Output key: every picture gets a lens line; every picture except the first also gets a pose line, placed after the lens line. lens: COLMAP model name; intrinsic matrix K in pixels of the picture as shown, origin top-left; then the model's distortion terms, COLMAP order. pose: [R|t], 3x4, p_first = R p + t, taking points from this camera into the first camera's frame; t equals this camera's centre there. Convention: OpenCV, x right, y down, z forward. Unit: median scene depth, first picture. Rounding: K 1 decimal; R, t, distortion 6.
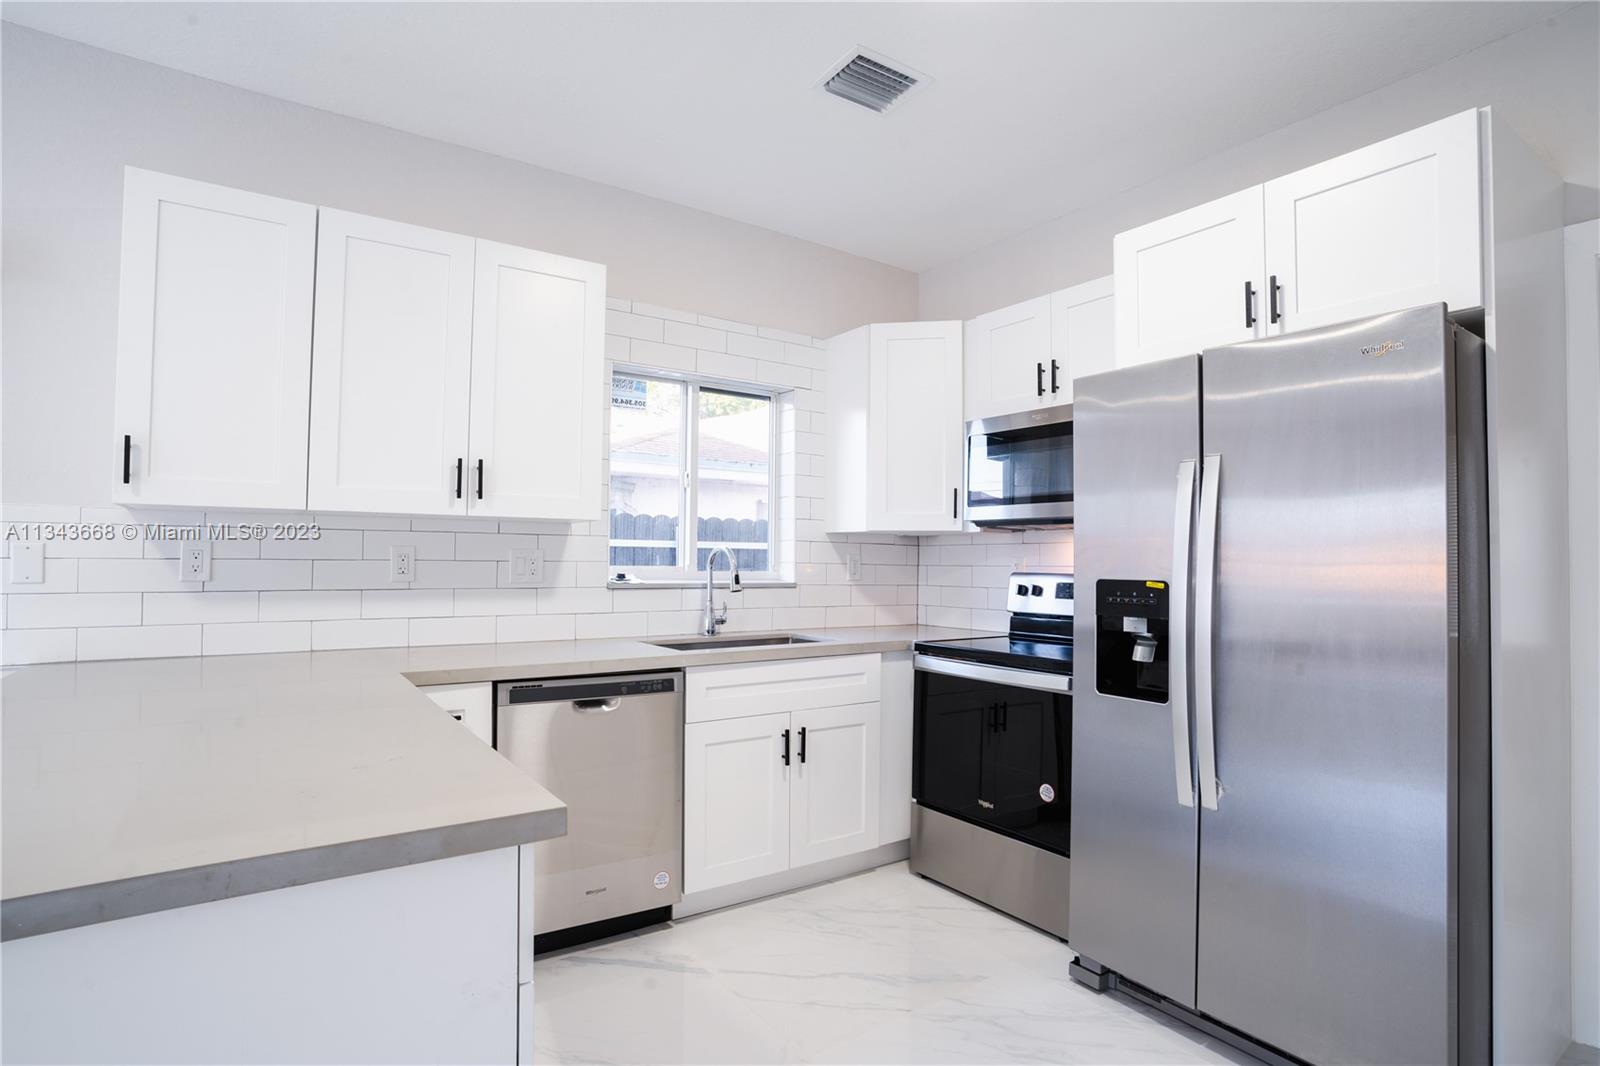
lens RADIAL K [[811.5, 0, 832.9], [0, 811.5, 533.4], [0, 0, 1]] dist [0.000461, 0.000669]
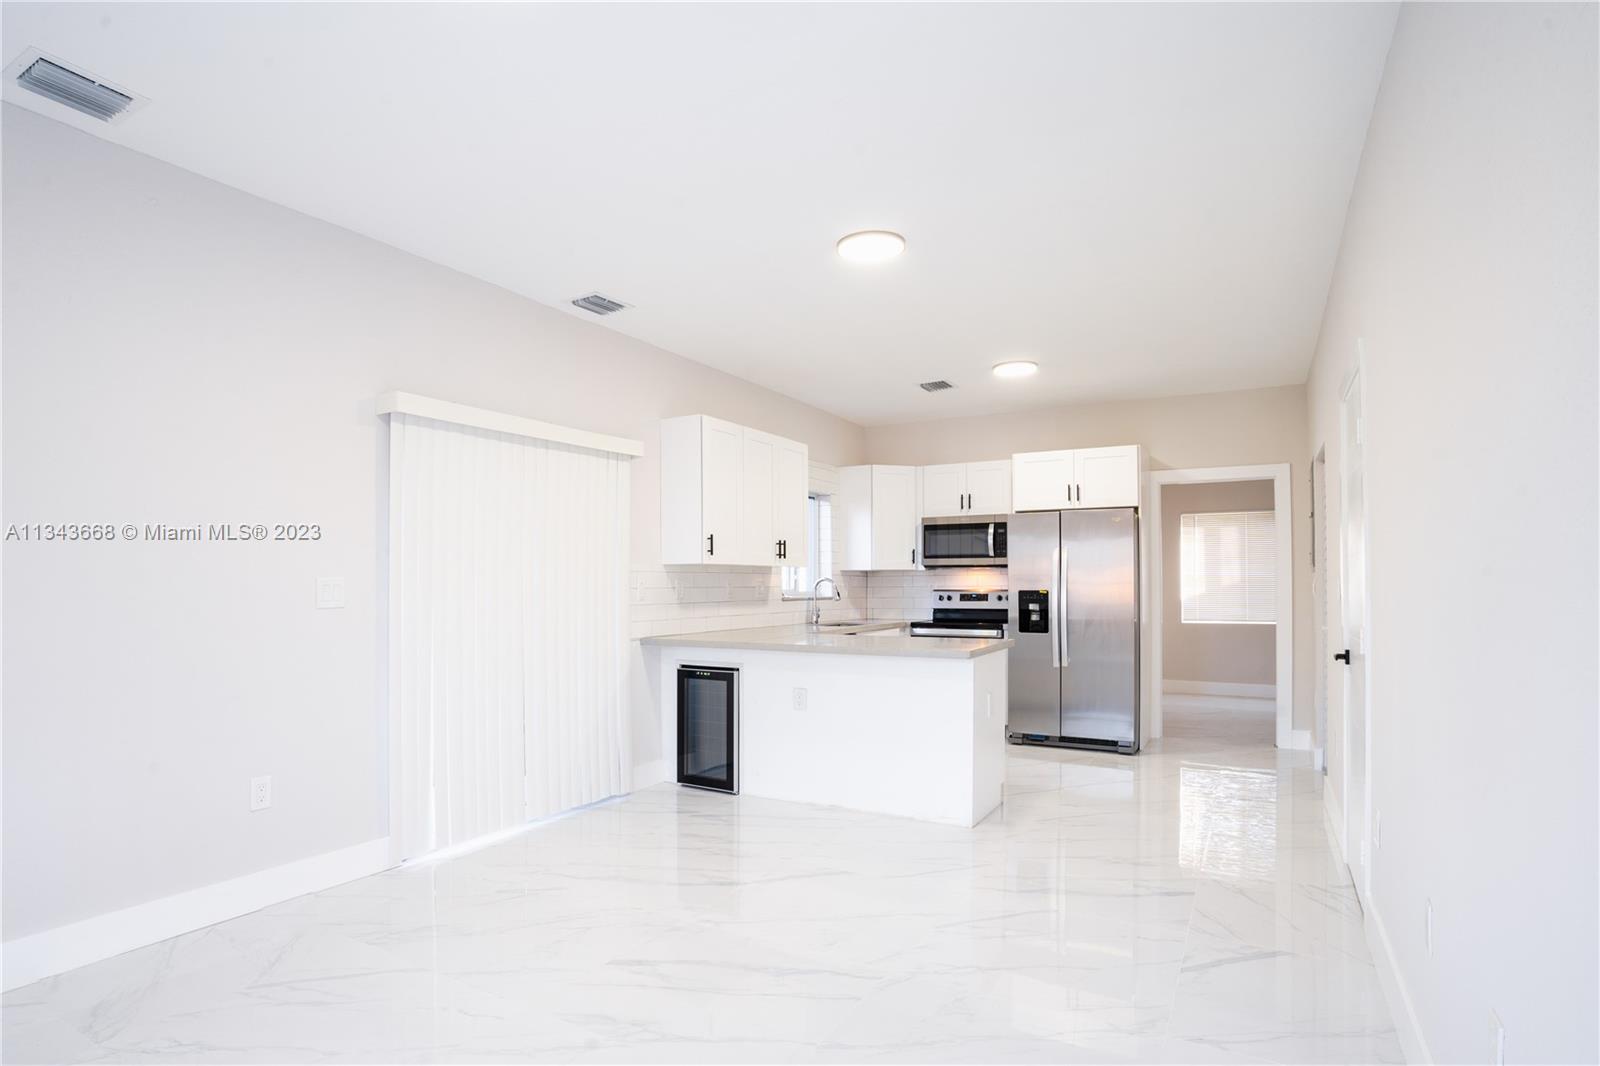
lens RADIAL K [[813.9, 0, 834.1], [0, 813.9, 577.8], [0, 0, 1]] dist [-0.000784, -0.000079]
pose [[0.890033, -0.009225, 0.455802, -1.104716], [-0.002450, 0.999684, 0.025017, -0.038887], [-0.455889, -0.023382, 0.889730, -0.847144]]
